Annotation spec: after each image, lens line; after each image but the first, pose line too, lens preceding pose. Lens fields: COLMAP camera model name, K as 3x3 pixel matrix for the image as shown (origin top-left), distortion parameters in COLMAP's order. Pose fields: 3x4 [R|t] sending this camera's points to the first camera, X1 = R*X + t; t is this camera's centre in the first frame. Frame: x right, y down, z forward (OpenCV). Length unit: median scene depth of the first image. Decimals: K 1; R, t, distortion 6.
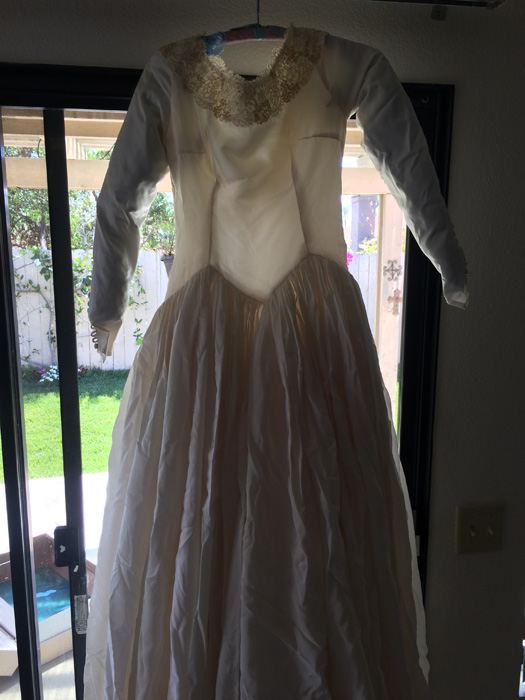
lens RADIAL K [[598.1, 0, 262.9], [0, 598.1, 348.8], [0, 0, 1]] dist [0.069715, -0.088282]
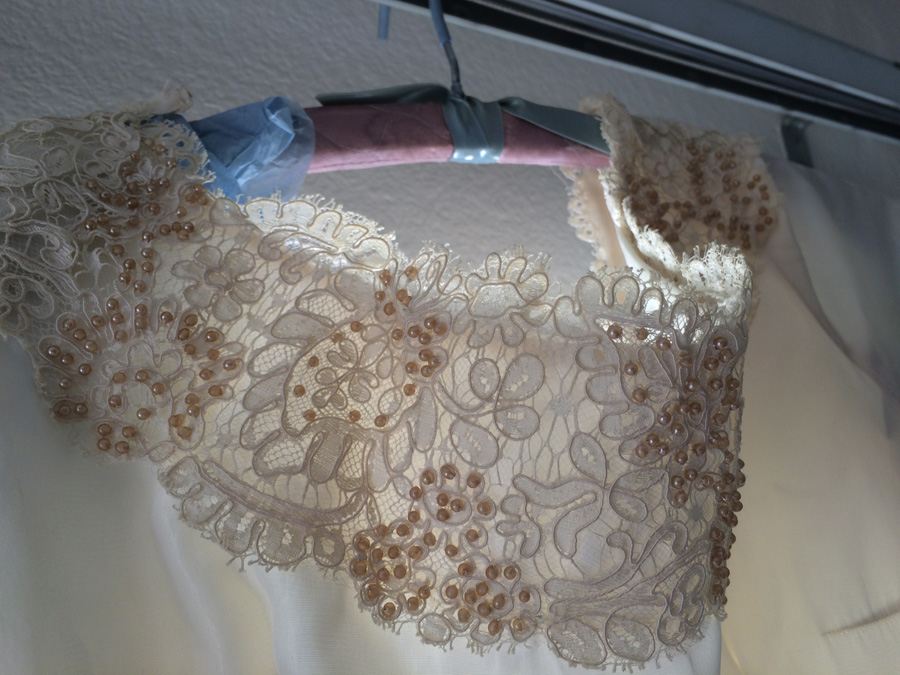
lens RADIAL K [[787.4, 0, 452.8], [0, 787.4, 340.8], [0, 0, 1]] dist [0.024487, -0.003258]
pose [[0.890354, -0.048866, 0.452639, -0.129679], [0.253151, 0.879488, -0.403009, -0.358816], [-0.378397, 0.473406, 0.795426, 0.831060]]
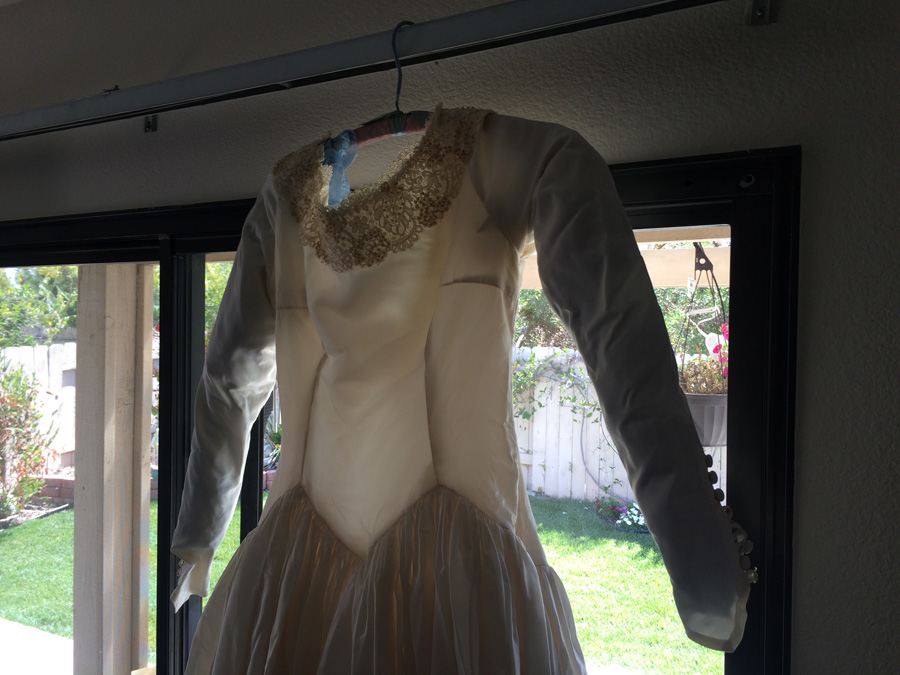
lens RADIAL K [[769.0, 0, 447.7], [0, 769.0, 333.9], [0, 0, 1]] dist [0.069715, -0.088282]
pose [[0.866595, 0.018940, -0.498653, 0.443444], [-0.102263, 0.984811, -0.140316, -0.198741], [0.488421, 0.172591, 0.855369, 0.373218]]
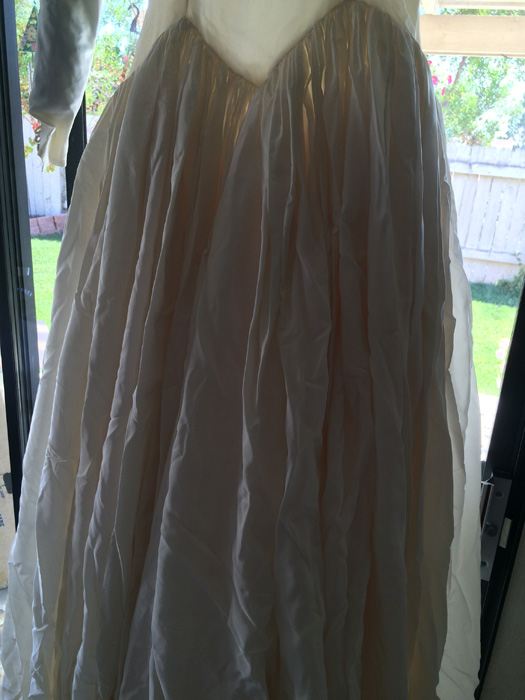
lens RADIAL K [[596.4, 0, 263.8], [0, 596.4, 349.0], [0, 0, 1]] dist [0.081151, -0.107088]
pose [[0.956907, 0.158222, -0.243507, 0.199017], [-0.118525, 0.978307, 0.169901, 0.080792], [0.265106, -0.133718, 0.954902, 0.383986]]
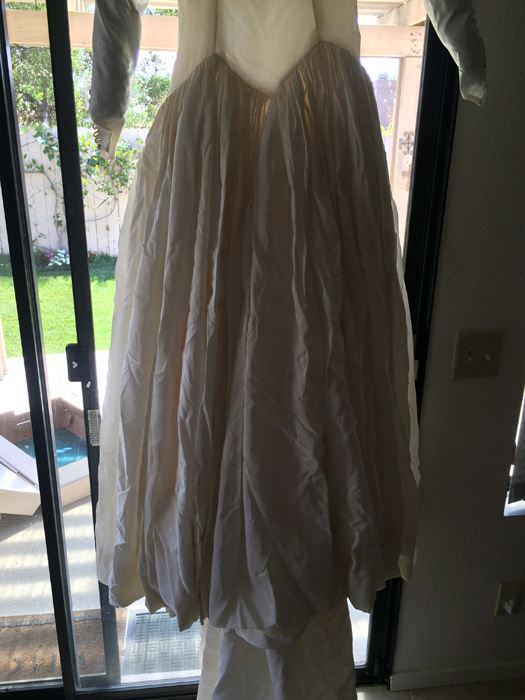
lens RADIAL K [[596.4, 0, 263.8], [0, 596.4, 349.0], [0, 0, 1]] dist [0.081151, -0.107088]
pose [[0.999770, 0.018008, -0.011674, 0.008406], [-0.015873, 0.986581, 0.162500, 0.166707], [0.014443, -0.162277, 0.986639, -0.016276]]
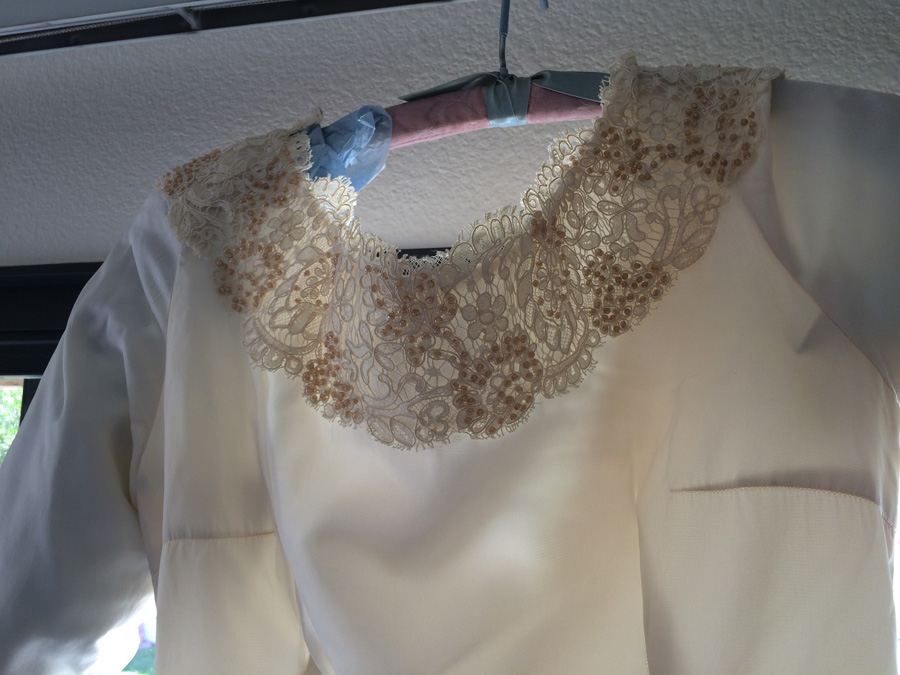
lens RADIAL K [[779.2, 0, 449.4], [0, 779.2, 338.8], [0, 0, 1]] dist [0.069002, -0.100088]
pose [[0.976437, -0.015517, -0.215243, 0.042707], [-0.055521, 0.945774, -0.320046, -0.305127], [0.208537, 0.324455, 0.922627, 0.703016]]
